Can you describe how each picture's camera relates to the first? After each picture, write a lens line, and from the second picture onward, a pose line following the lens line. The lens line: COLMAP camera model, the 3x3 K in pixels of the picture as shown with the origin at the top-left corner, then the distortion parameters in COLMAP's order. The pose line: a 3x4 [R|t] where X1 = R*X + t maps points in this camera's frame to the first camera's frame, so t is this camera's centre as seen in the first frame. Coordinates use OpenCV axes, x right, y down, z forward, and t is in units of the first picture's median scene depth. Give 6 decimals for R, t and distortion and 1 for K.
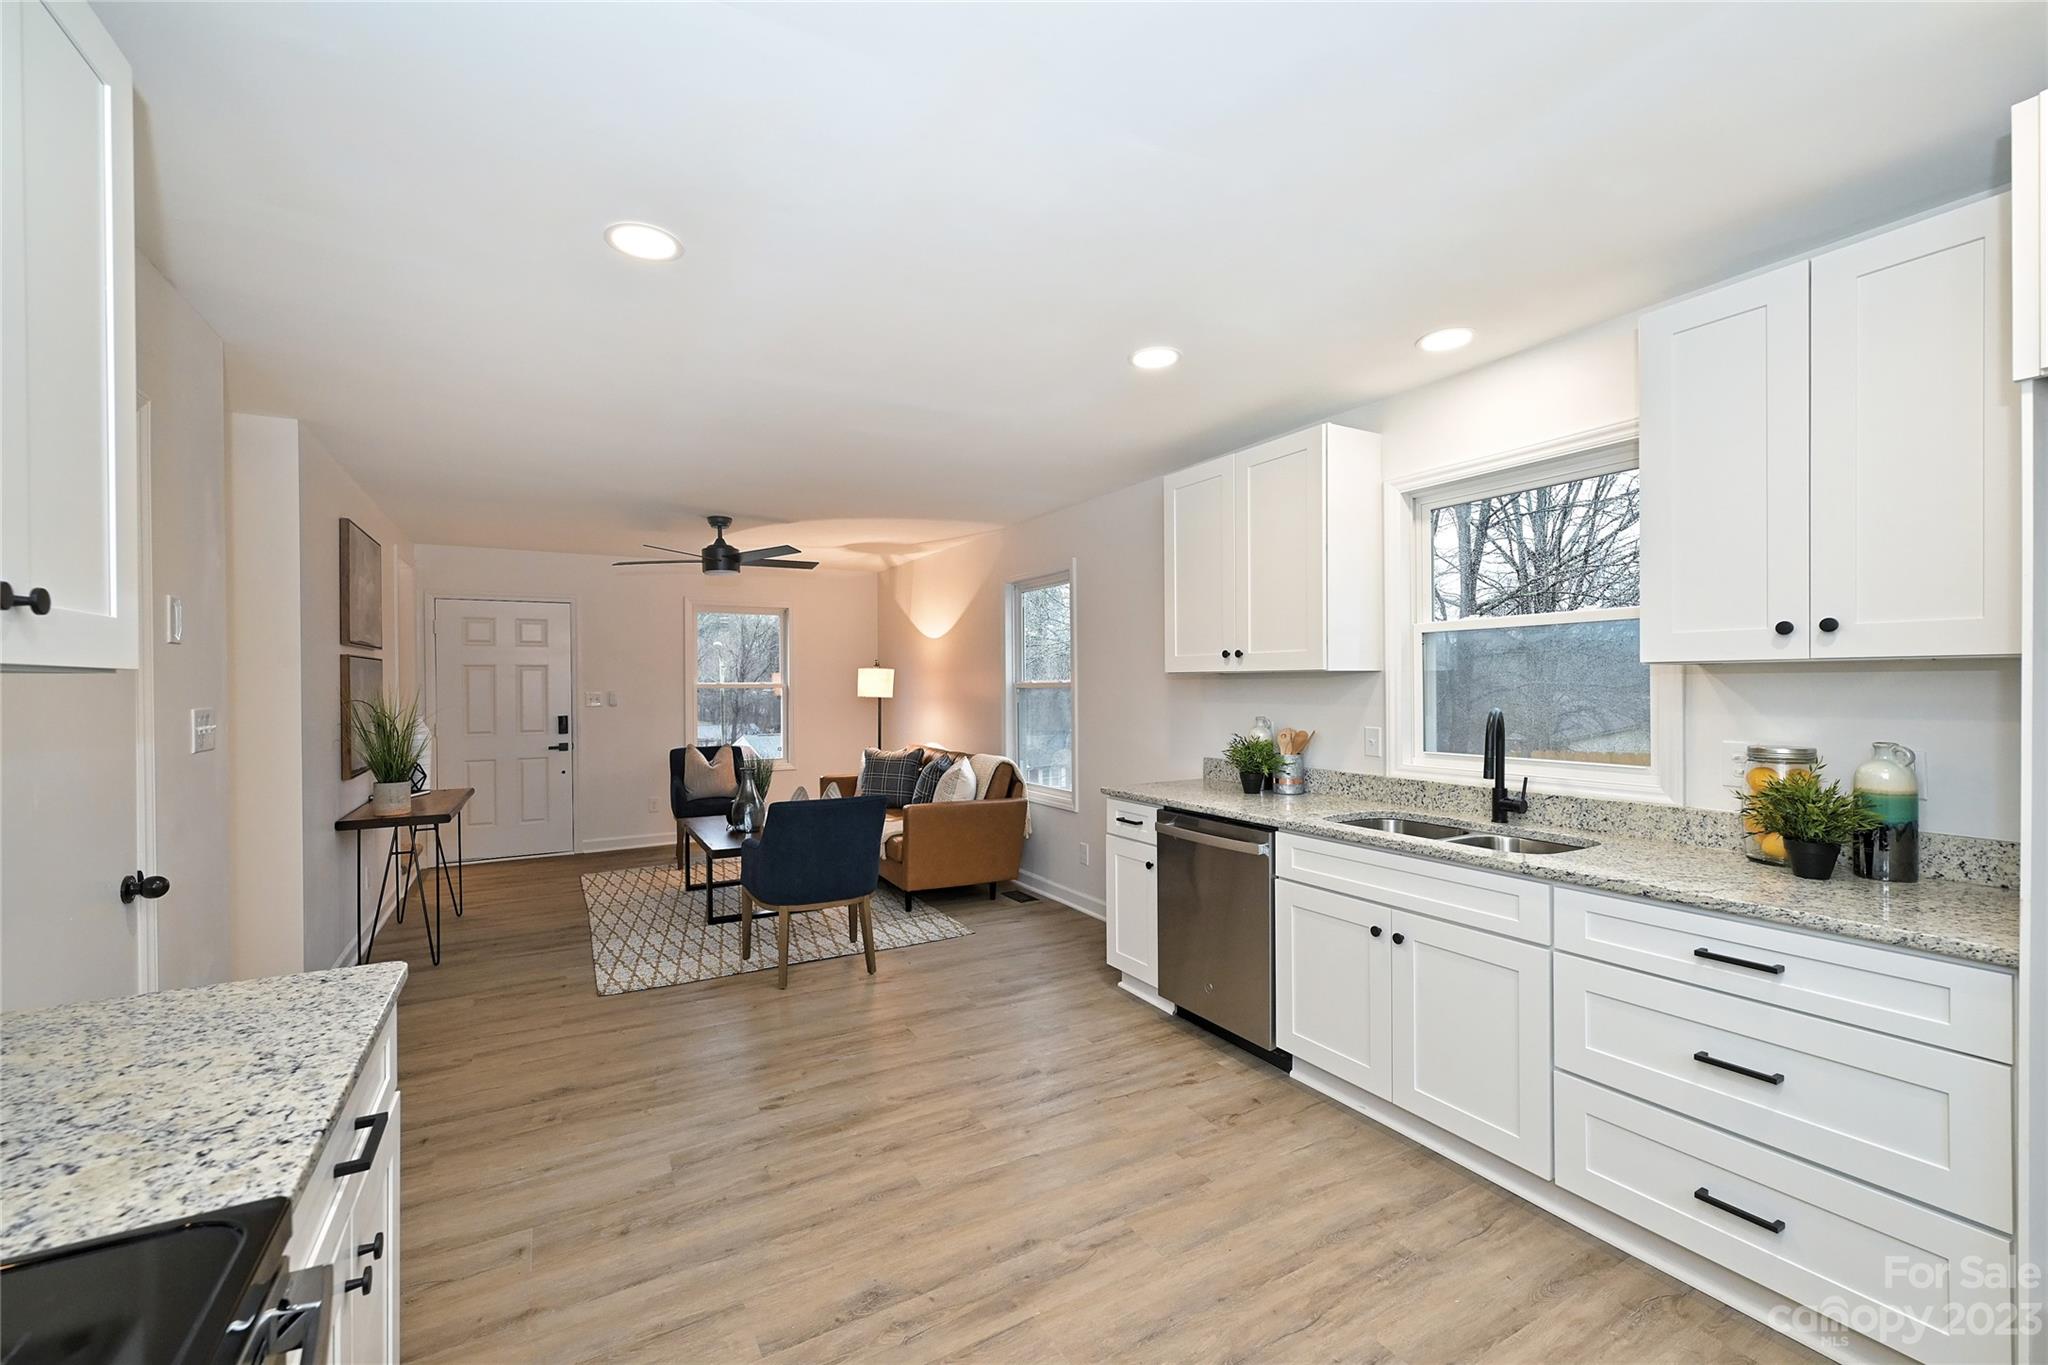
lens RADIAL K [[837.9, 0, 1024.9], [0, 837.9, 685.3], [0, 0, 1]] dist [0.000889, 0.000379]
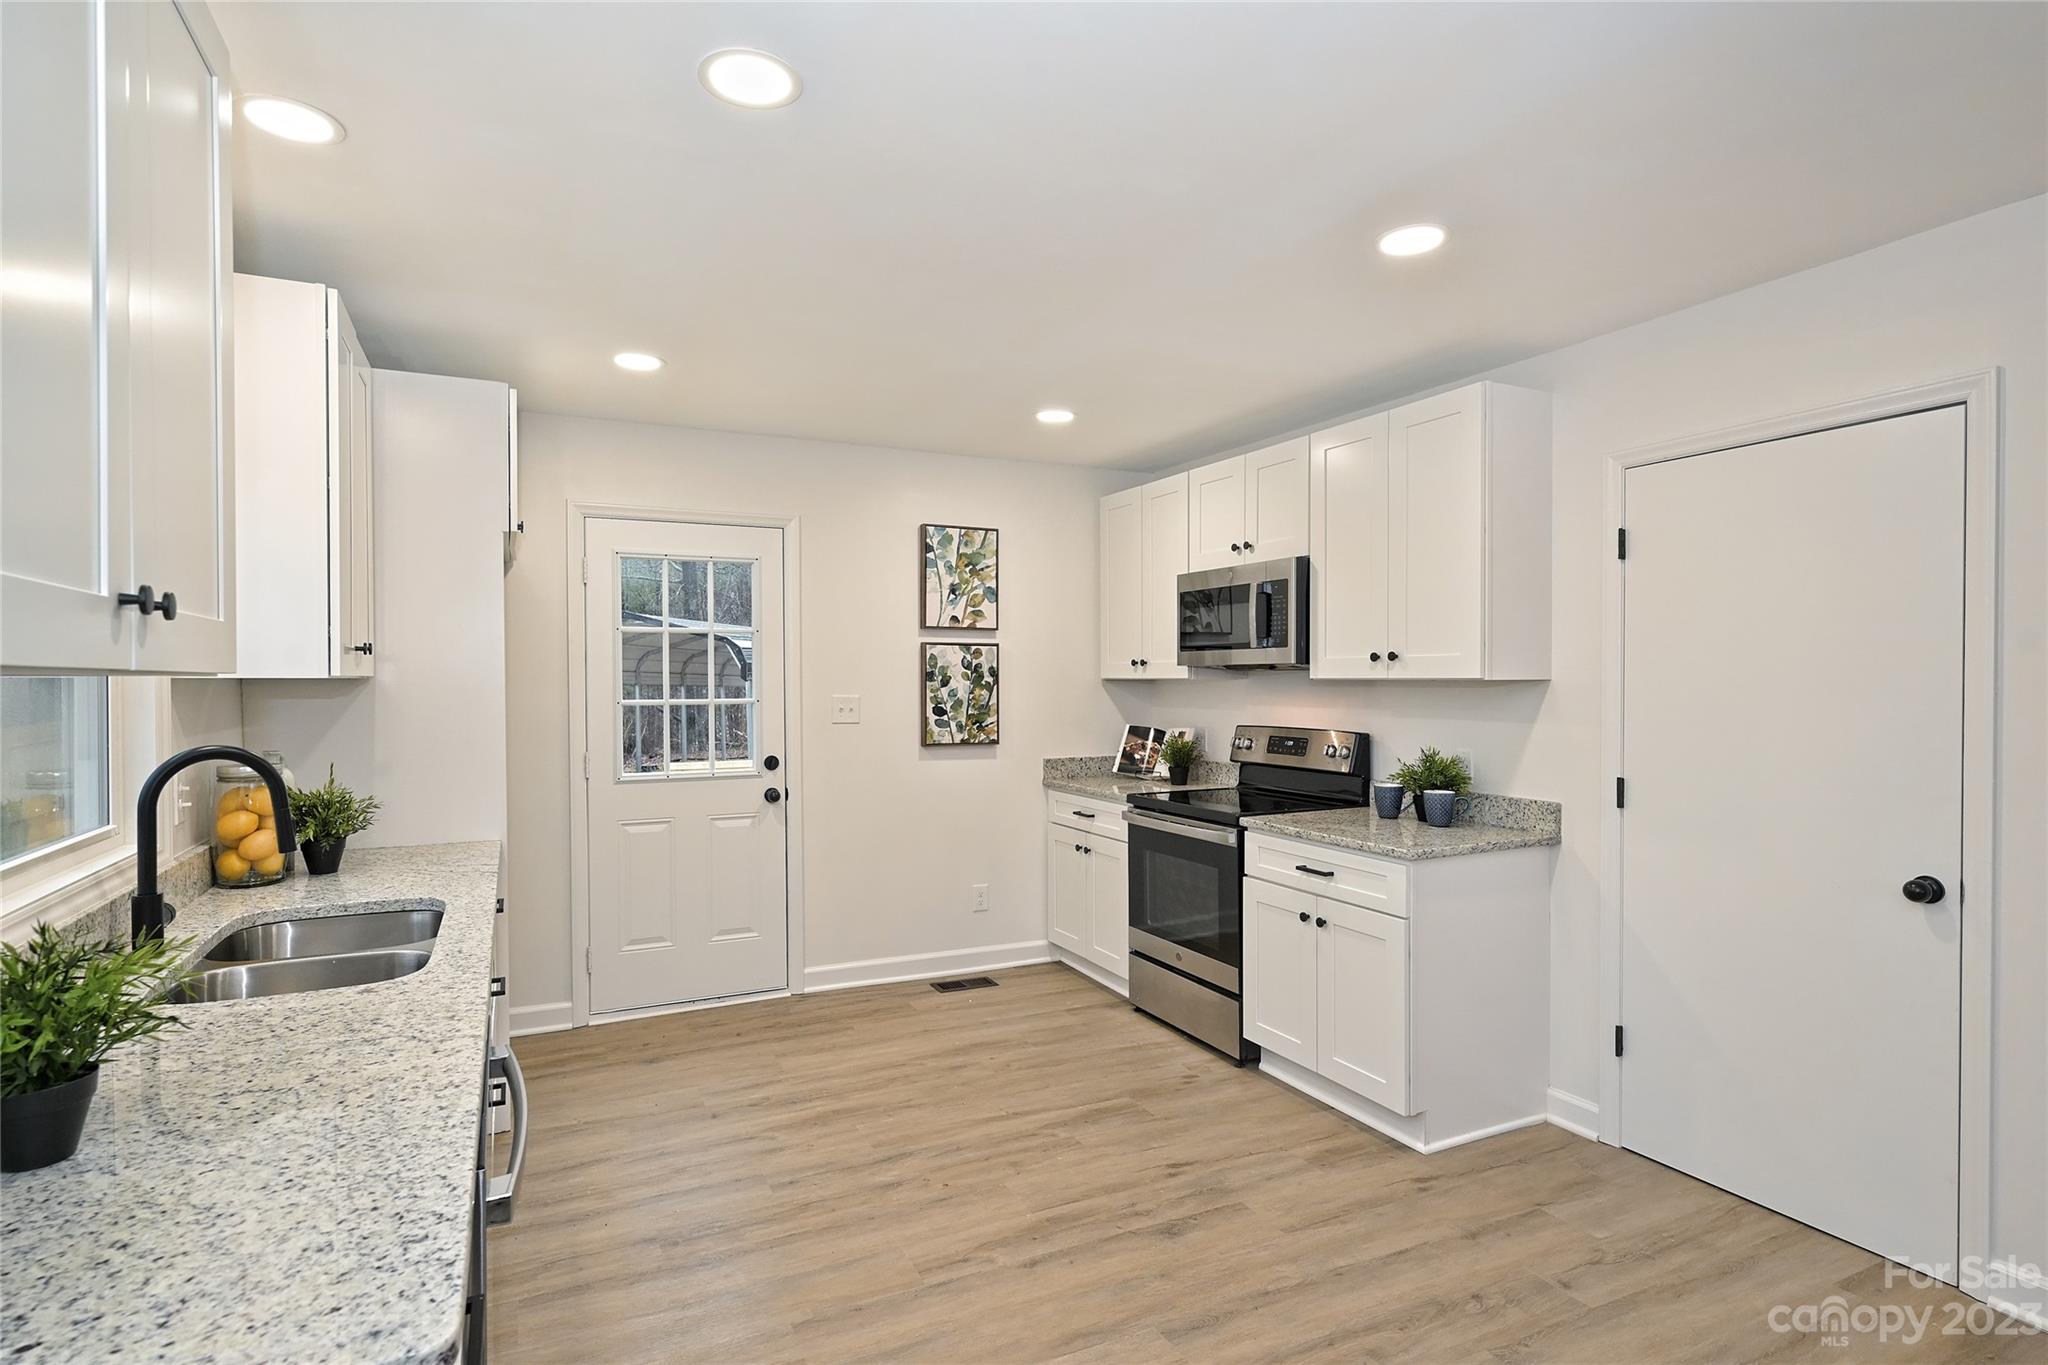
lens RADIAL K [[1052.2, 0, 1016.9], [0, 1052.2, 684.8], [0, 0, 1]] dist [-0.000329, -0.000826]
pose [[-0.997441, 0.008945, 0.070934, -0.042704], [0.009566, 0.999919, 0.008417, -0.012016], [-0.070853, 0.009074, -0.997445, 1.299940]]
